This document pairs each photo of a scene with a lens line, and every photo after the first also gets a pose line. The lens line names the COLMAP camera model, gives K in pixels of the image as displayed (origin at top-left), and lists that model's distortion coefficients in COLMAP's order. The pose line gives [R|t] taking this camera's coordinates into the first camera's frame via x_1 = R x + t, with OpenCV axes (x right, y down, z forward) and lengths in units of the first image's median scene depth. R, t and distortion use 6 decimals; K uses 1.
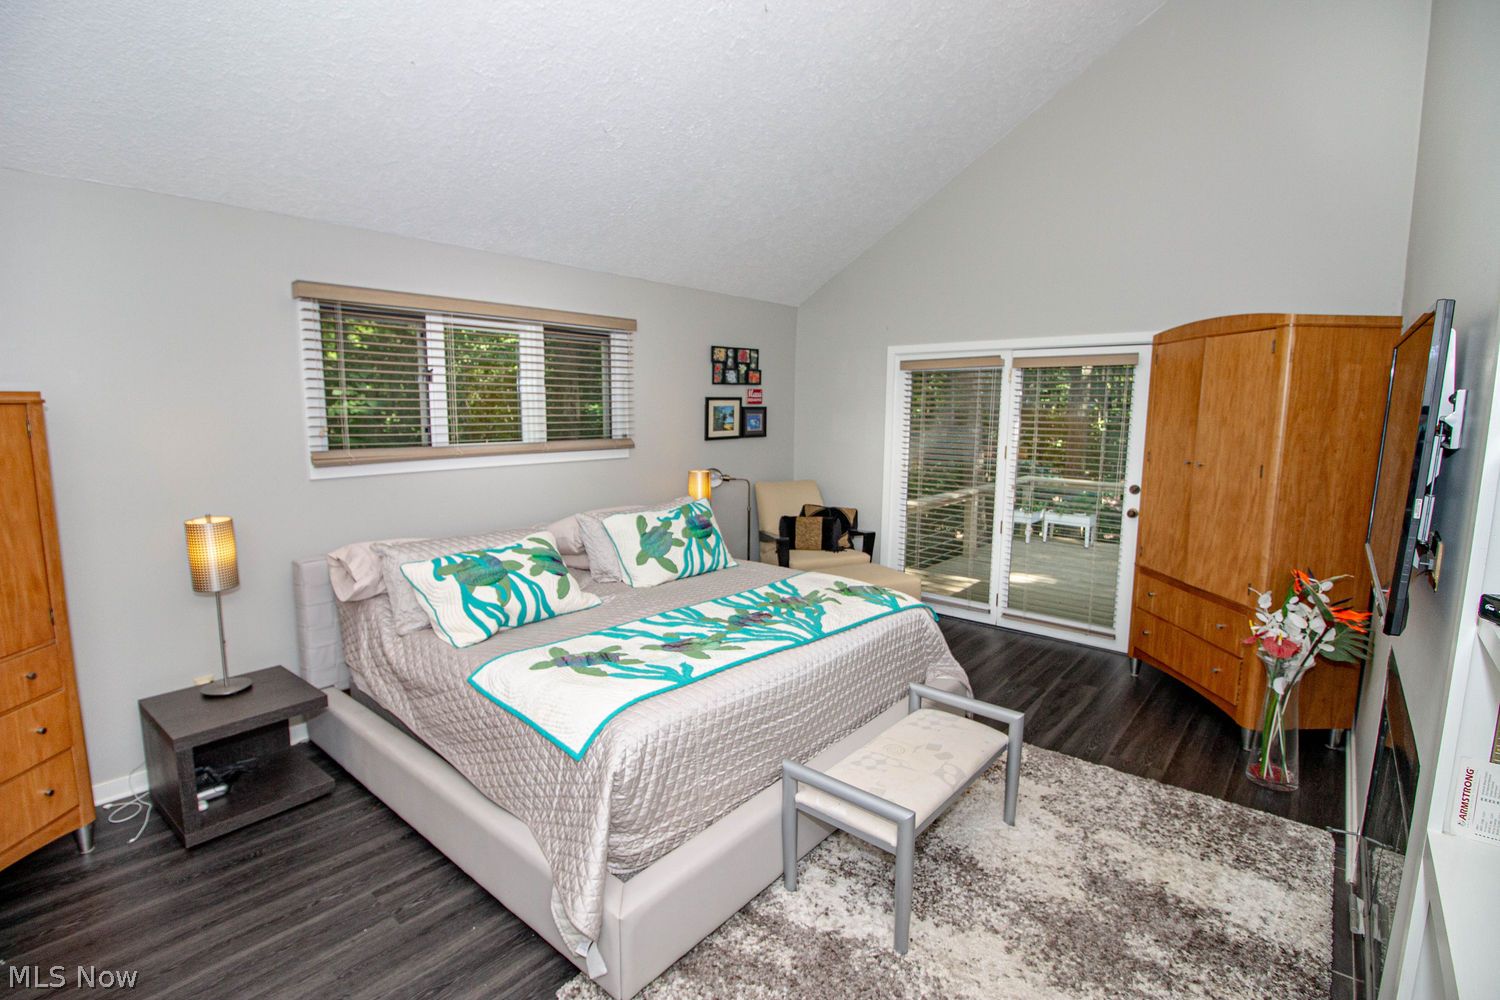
lens RADIAL K [[704.3, 0, 747.9], [0, 704.3, 501.5], [0, 0, 1]] dist [-0.018736, -0.005488]
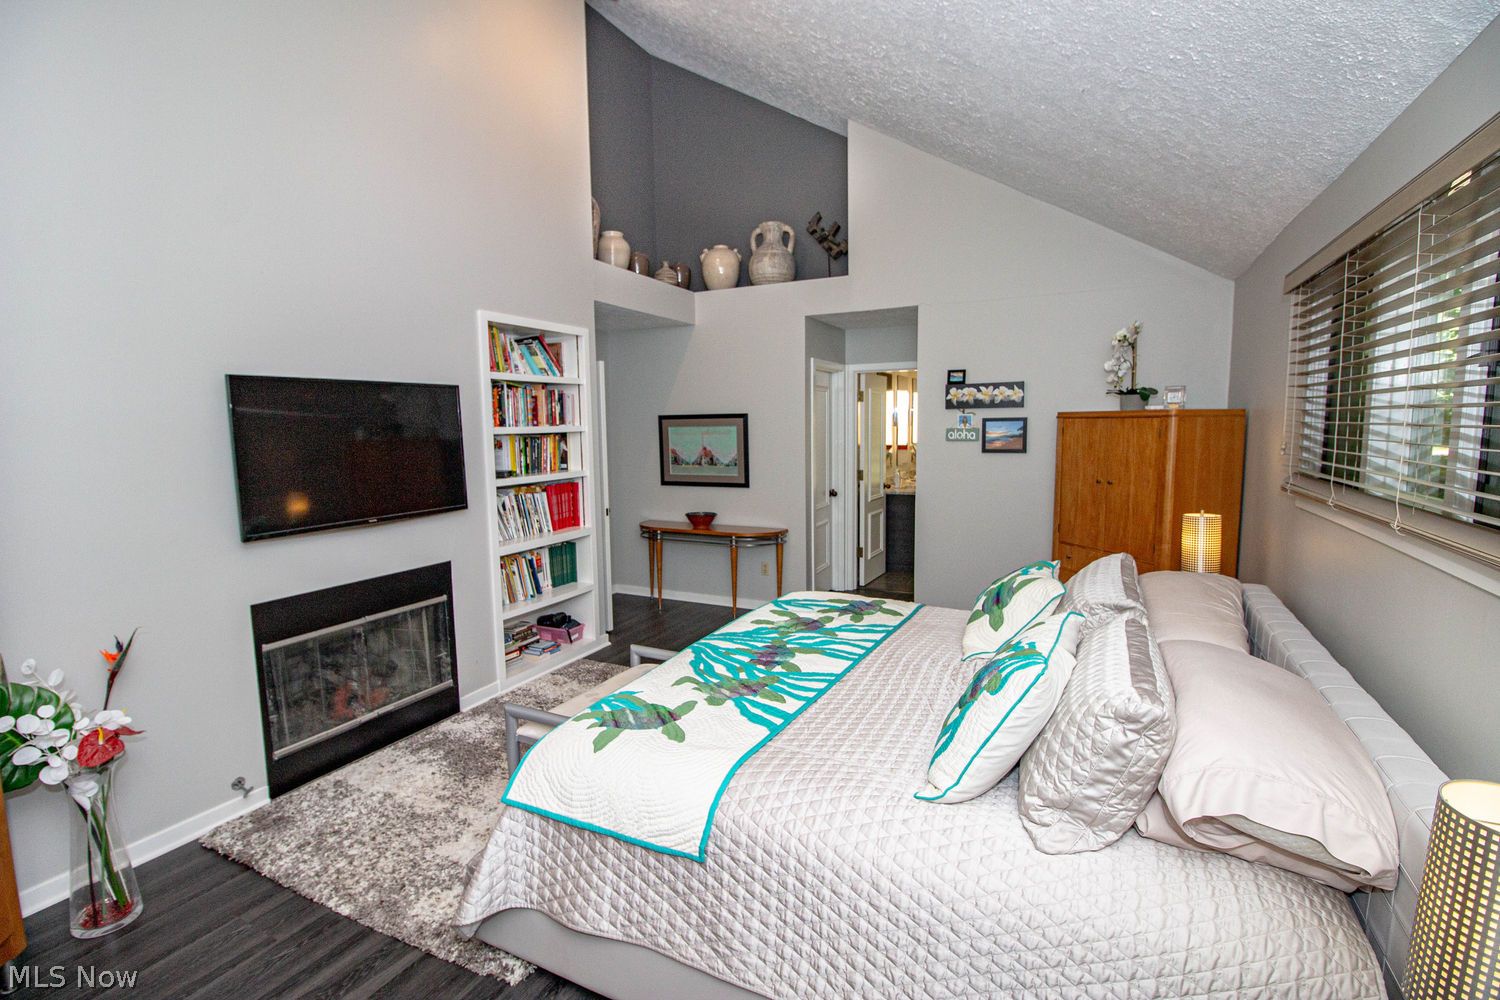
lens RADIAL K [[704.3, 0, 748.2], [0, 704.3, 501.2], [0, 0, 1]] dist [-0.018736, -0.005488]
pose [[-0.972593, 0.044585, -0.228202, 0.225658], [-0.012081, 0.970429, 0.241086, -0.242706], [0.232202, 0.237235, -0.943293, 1.745615]]
